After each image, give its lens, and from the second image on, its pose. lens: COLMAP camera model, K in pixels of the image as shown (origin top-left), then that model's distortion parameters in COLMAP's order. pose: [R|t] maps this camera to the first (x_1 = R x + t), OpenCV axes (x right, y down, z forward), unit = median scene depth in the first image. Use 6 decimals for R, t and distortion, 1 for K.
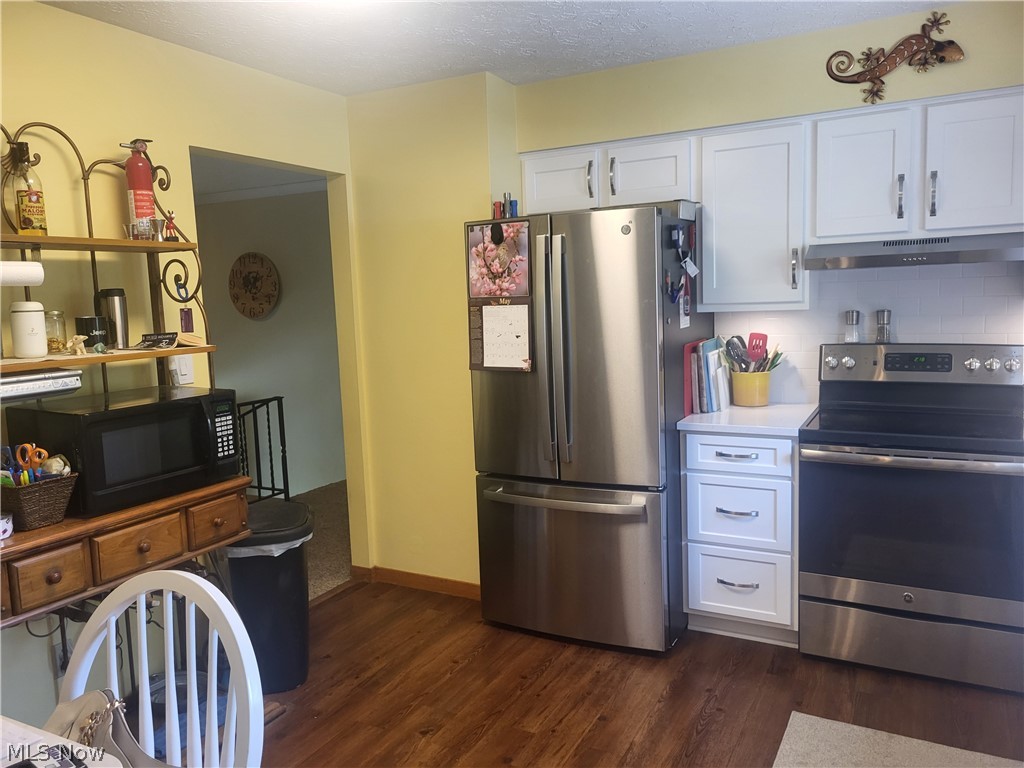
lens RADIAL K [[756.9, 0, 512.0], [0, 756.9, 384.0], [0, 0, 1]] dist [0.006220, -0.008577]
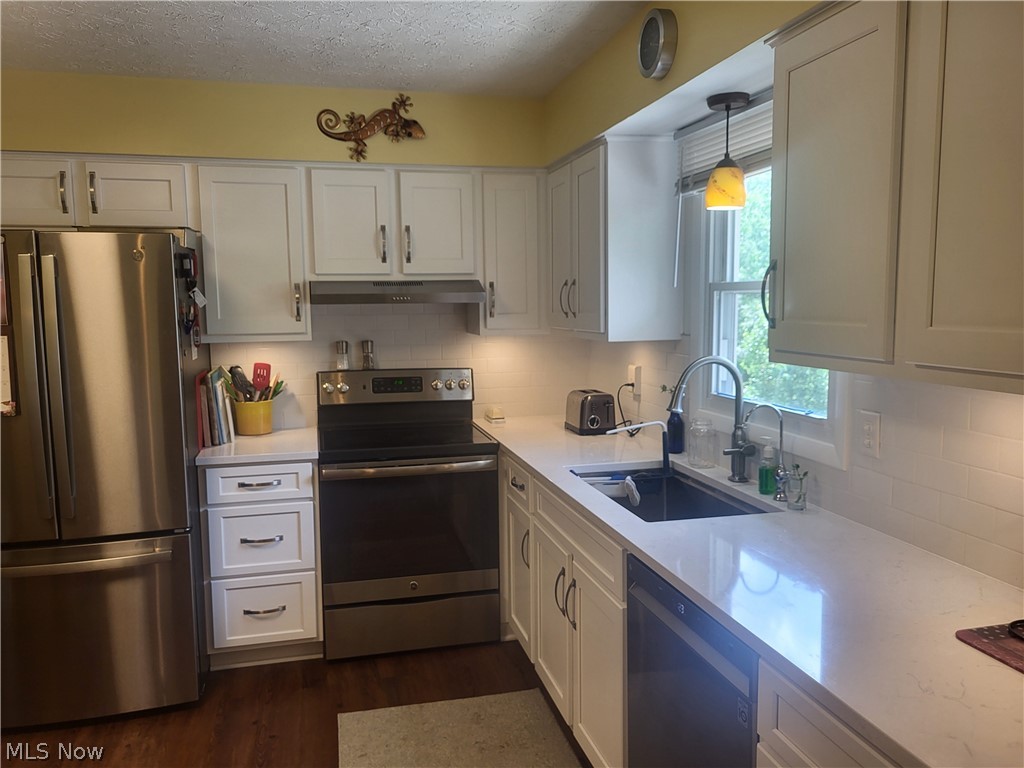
lens RADIAL K [[756.9, 0, 512.0], [0, 756.9, 384.0], [0, 0, 1]] dist [0.006220, -0.008577]
pose [[0.739343, -0.040841, 0.672090, -0.127346], [0.063249, 0.997958, -0.008936, -0.008828], [-0.670352, 0.049116, 0.740416, 0.012766]]
